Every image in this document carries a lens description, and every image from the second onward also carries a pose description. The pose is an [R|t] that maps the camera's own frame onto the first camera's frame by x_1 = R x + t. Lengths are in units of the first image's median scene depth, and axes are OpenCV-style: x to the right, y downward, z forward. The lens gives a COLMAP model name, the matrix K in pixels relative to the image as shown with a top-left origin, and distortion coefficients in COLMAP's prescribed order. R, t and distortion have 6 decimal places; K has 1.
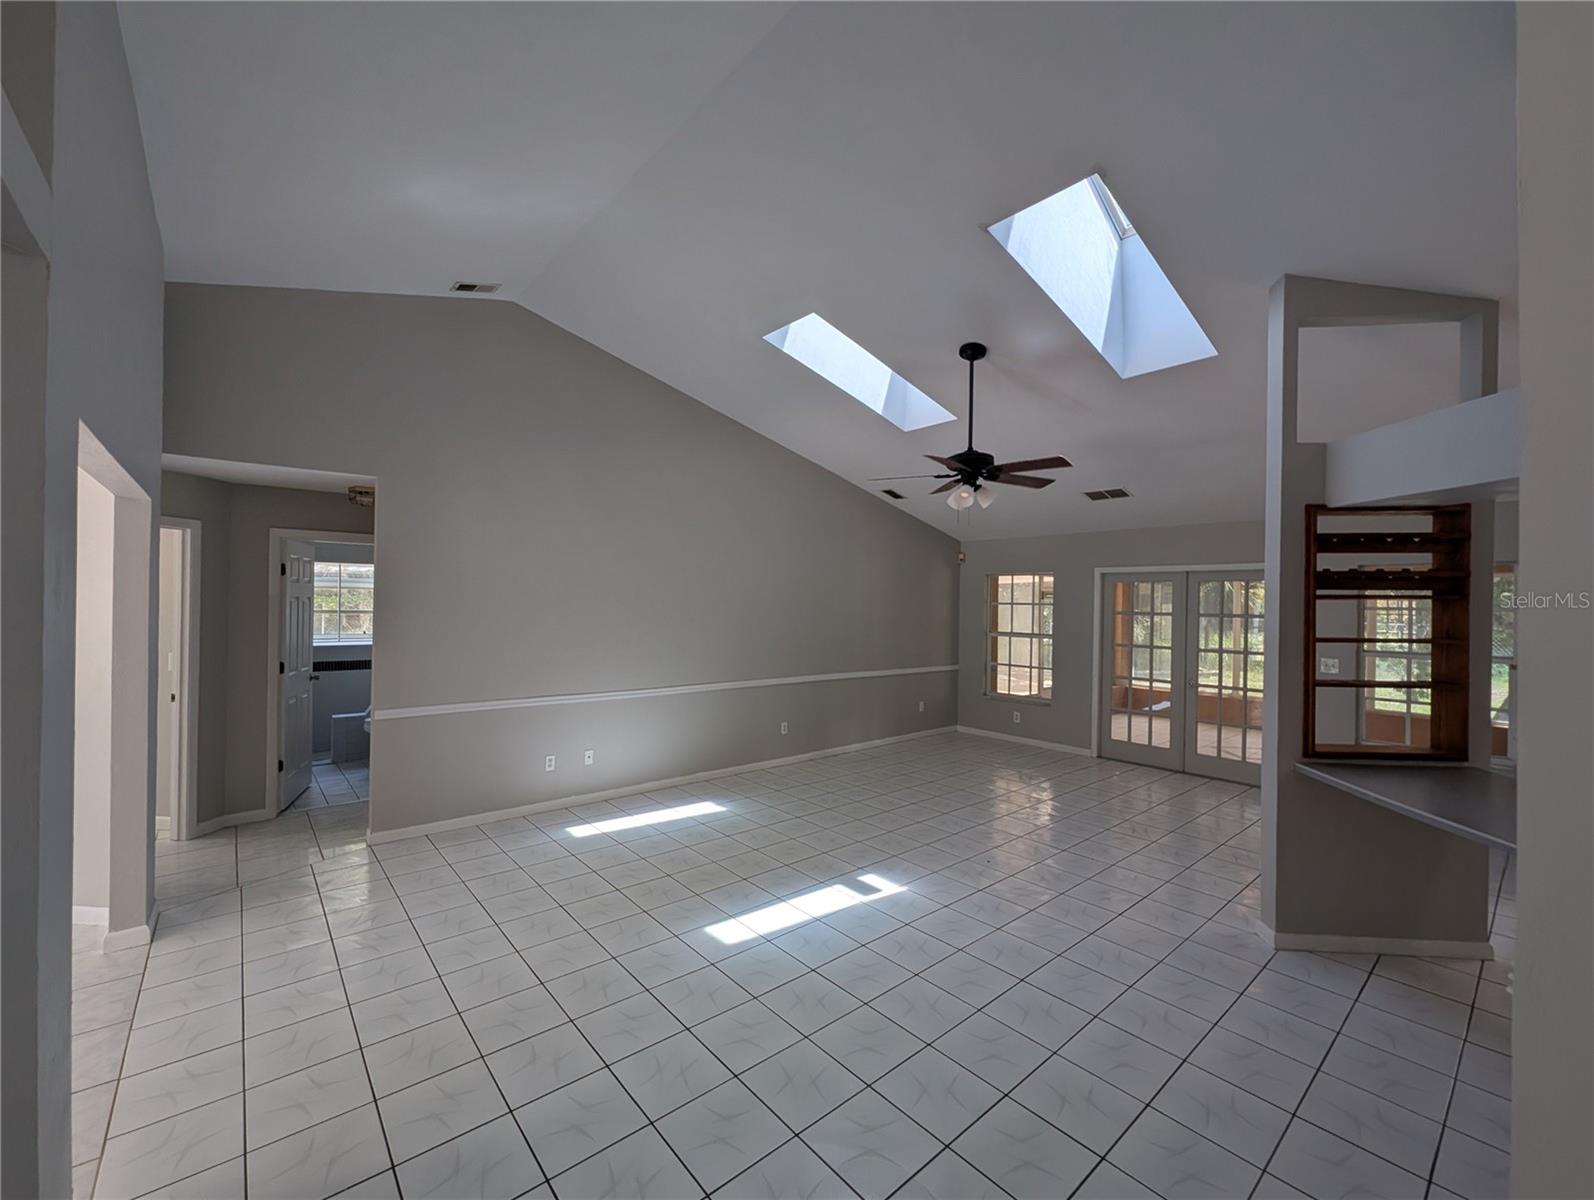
lens RADIAL K [[658.8, 0, 797.0], [0, 658.8, 600.0], [0, 0, 1]] dist [0.000448, -0.000375]
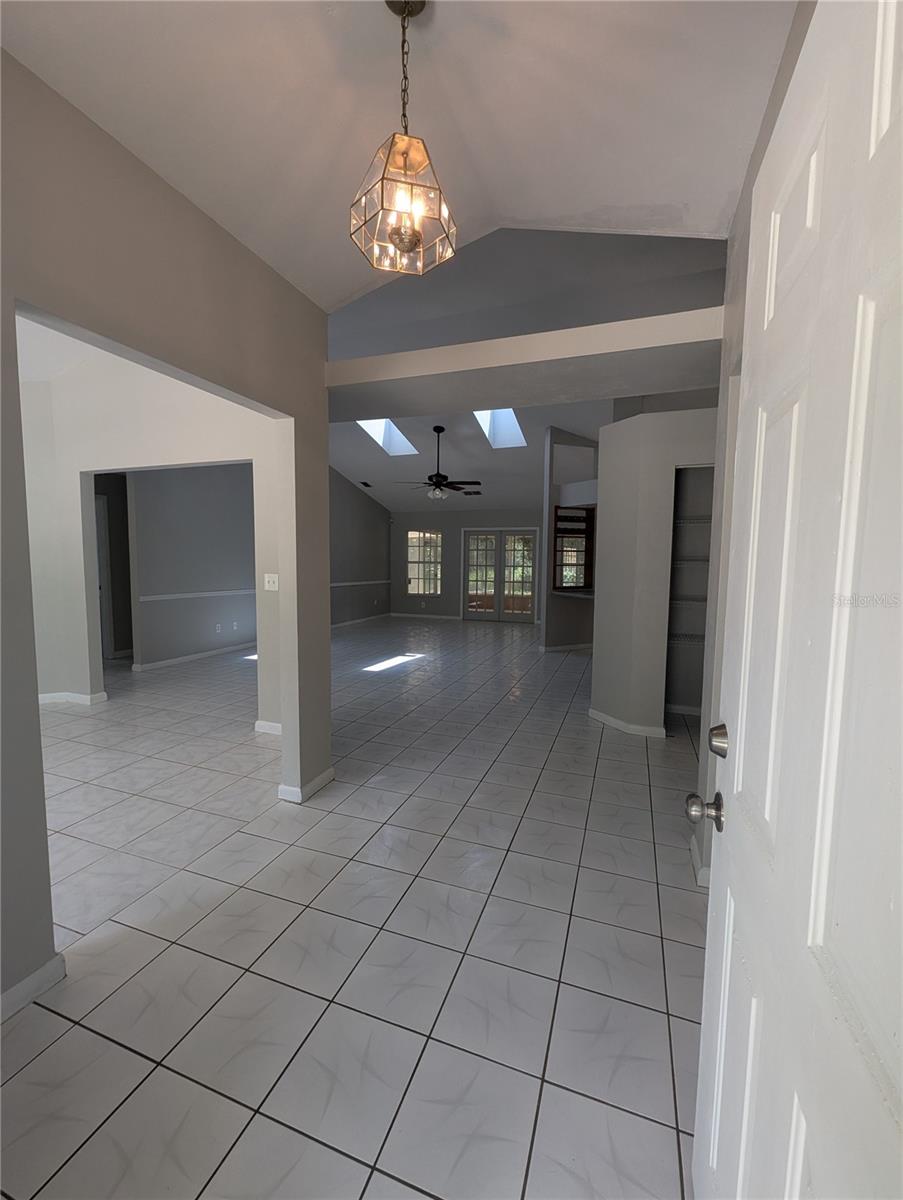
lens RADIAL K [[496.0, 0, 451.5], [0, 496.0, 600.0], [0, 0, 1]] dist [0.000448, -0.000375]
pose [[0.873214, -0.046044, 0.485156, -0.559003], [0.001863, 0.995835, 0.091157, 0.056723], [-0.487333, -0.078696, 0.869663, -0.569718]]
